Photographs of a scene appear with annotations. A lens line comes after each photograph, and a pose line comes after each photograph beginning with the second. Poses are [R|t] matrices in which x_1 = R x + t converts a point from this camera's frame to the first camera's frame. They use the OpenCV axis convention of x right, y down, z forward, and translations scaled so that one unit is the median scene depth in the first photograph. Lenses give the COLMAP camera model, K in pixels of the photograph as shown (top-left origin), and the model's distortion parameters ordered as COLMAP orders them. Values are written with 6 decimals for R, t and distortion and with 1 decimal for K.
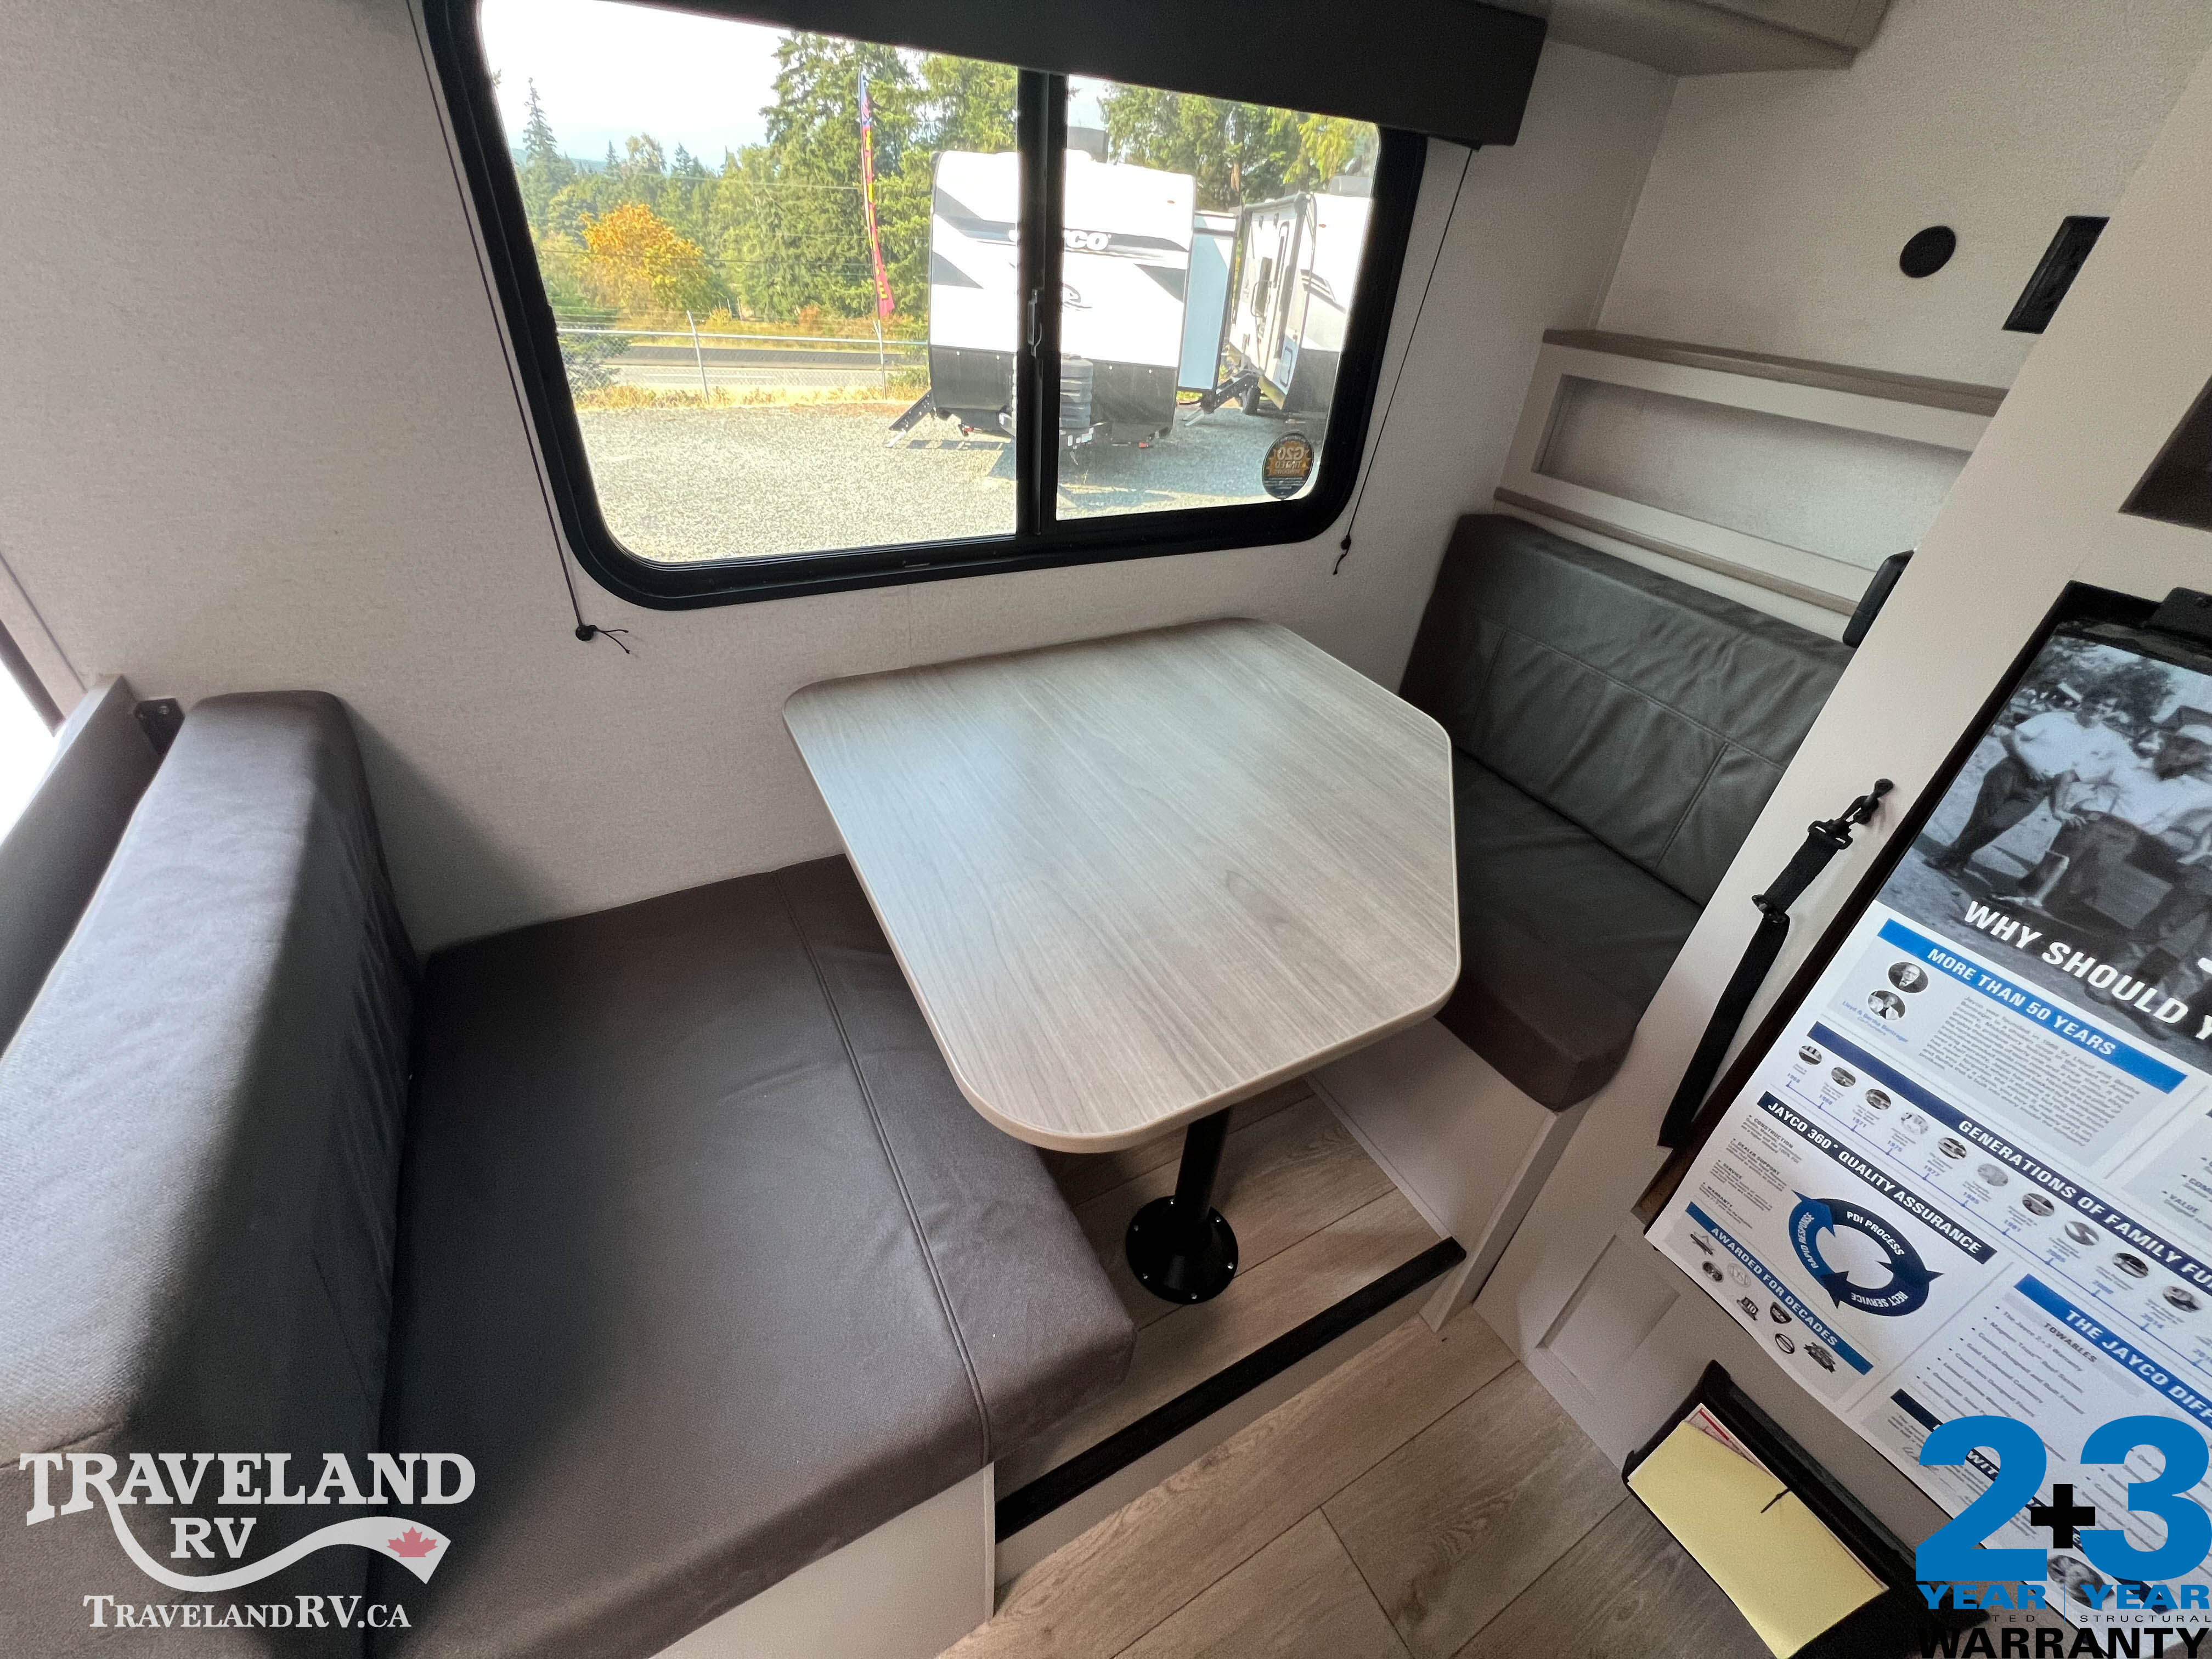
lens RADIAL K [[888.8, 0, 1106.7], [0, 888.8, 825.6], [0, 0, 1]] dist [-0.003275, 0.001167]
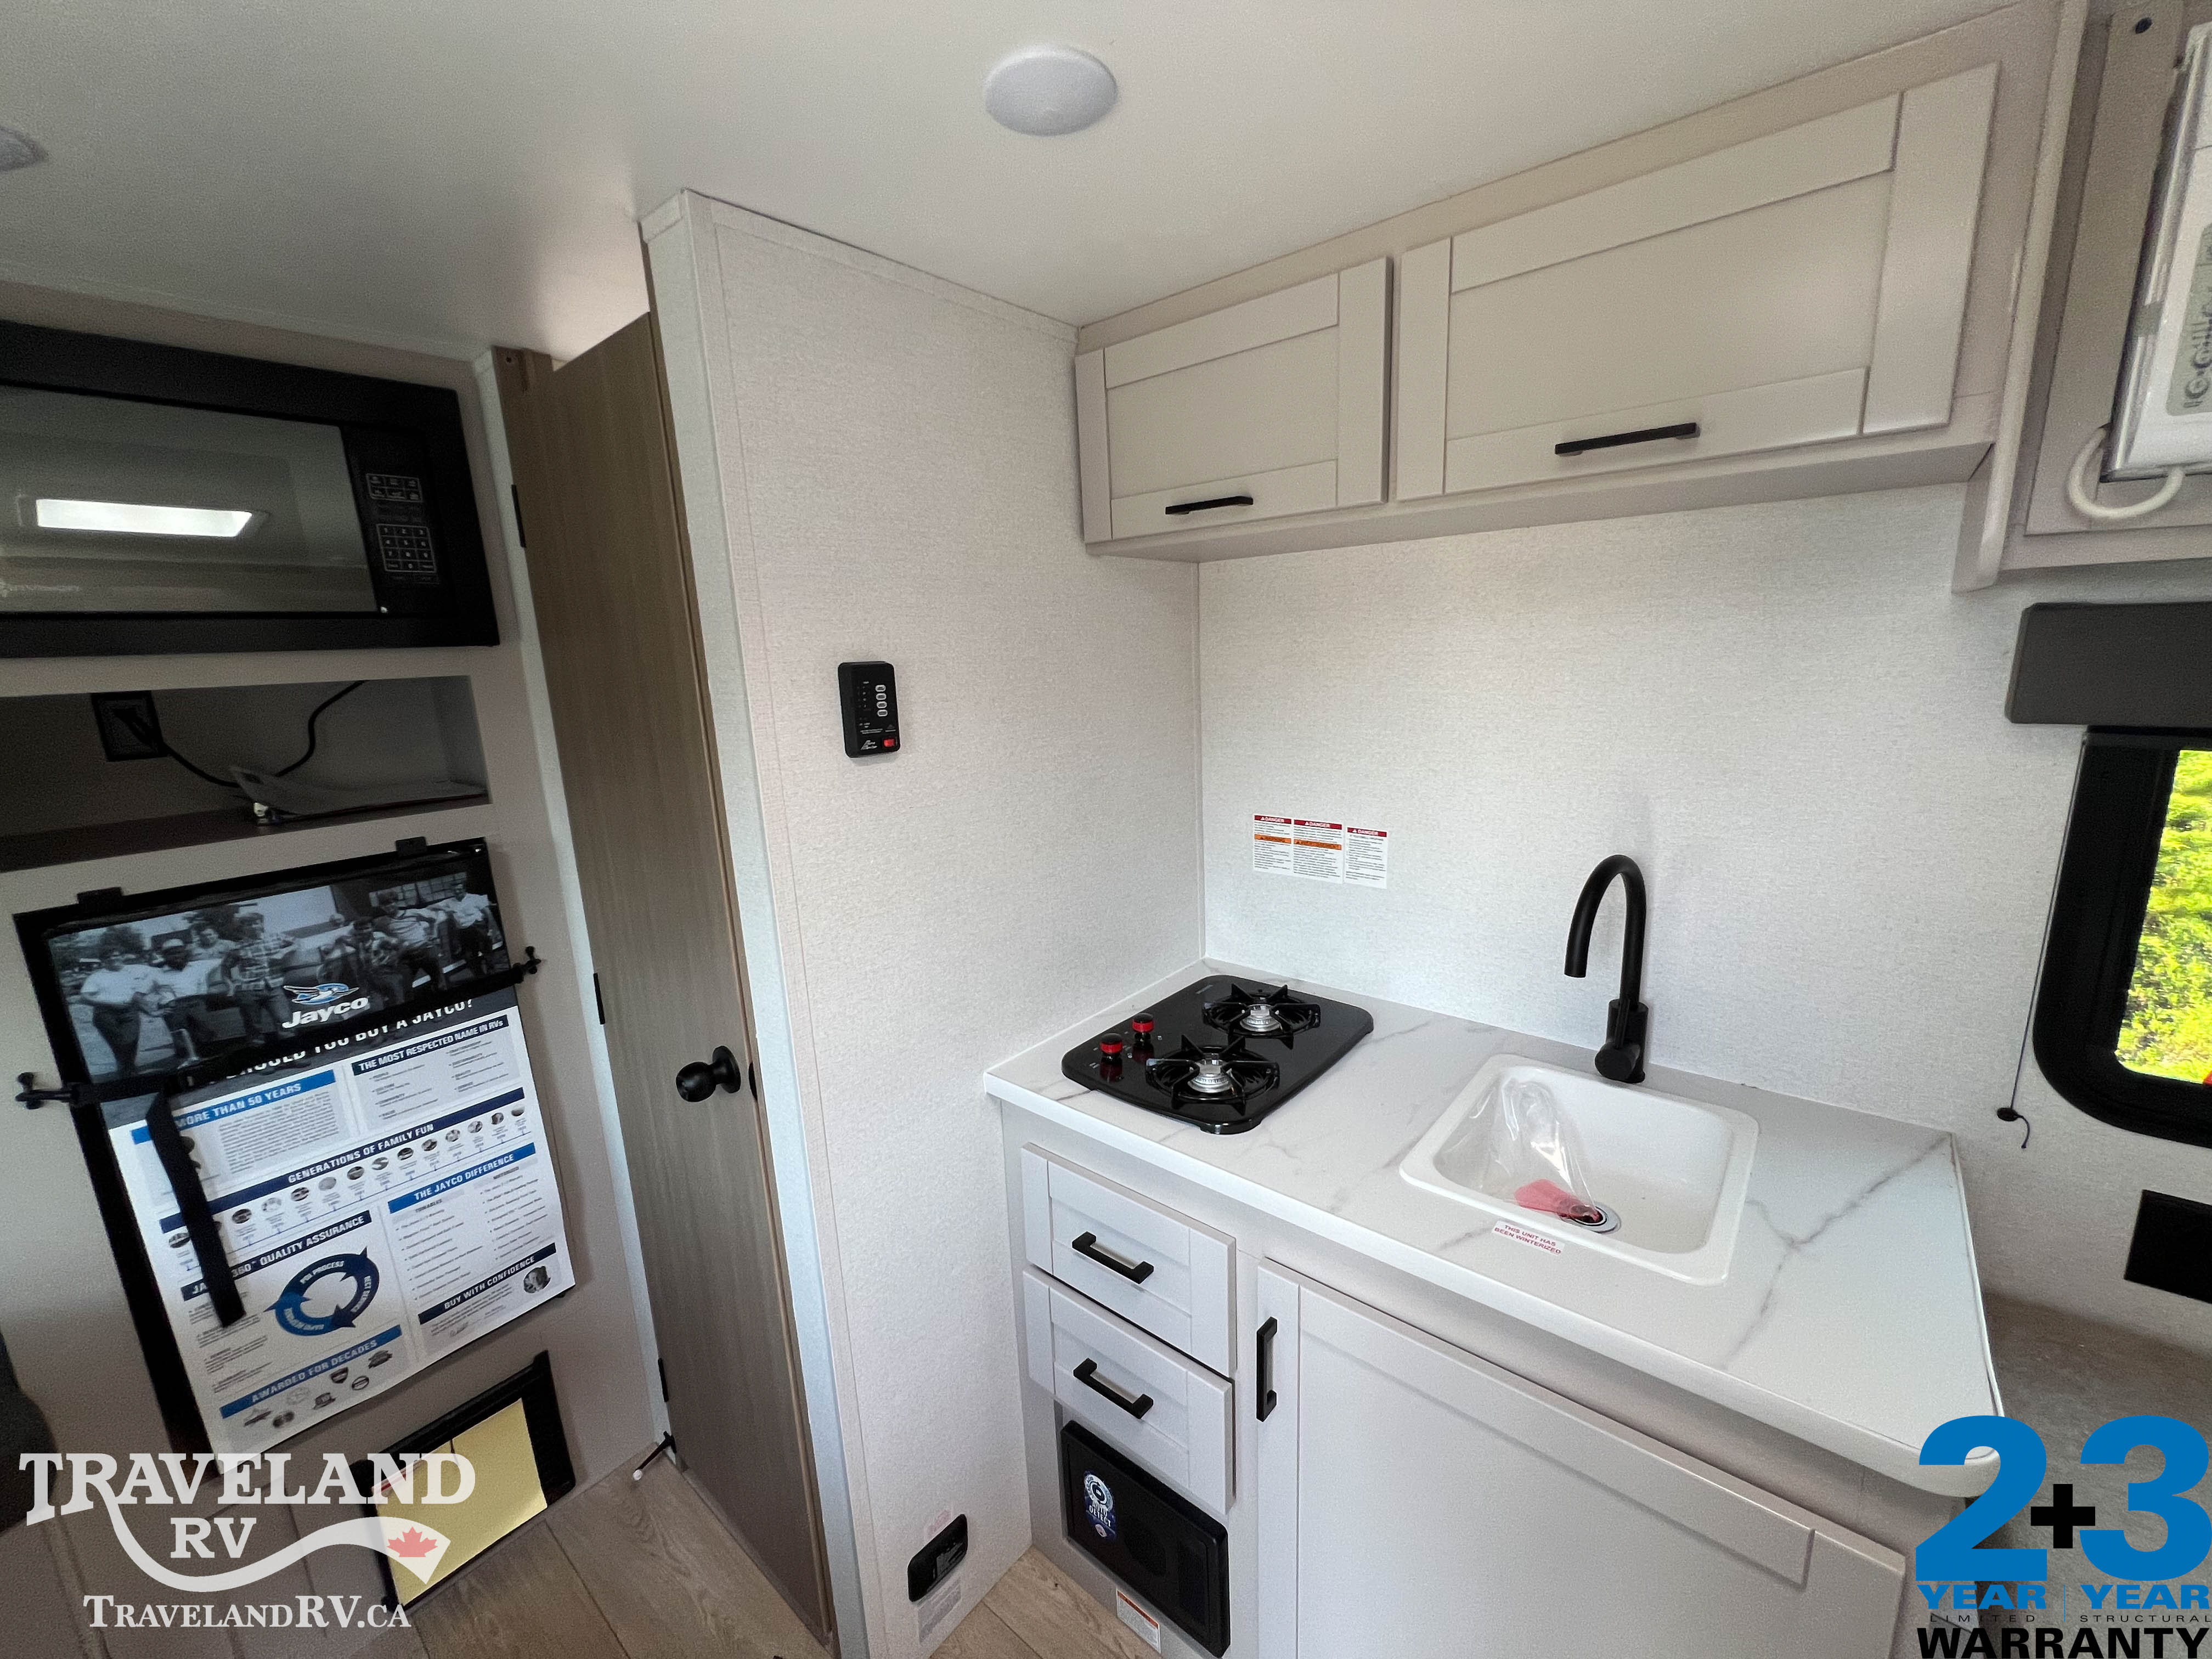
lens RADIAL K [[889.7, 0, 1110.3], [0, 889.7, 828.3], [0, 0, 1]] dist [-0.001572, 0.000989]
pose [[-0.357694, -0.241316, 0.902121, -0.893209], [0.540227, 0.734504, 0.410681, 0.012382], [-0.761715, 0.634248, -0.132362, -0.330250]]
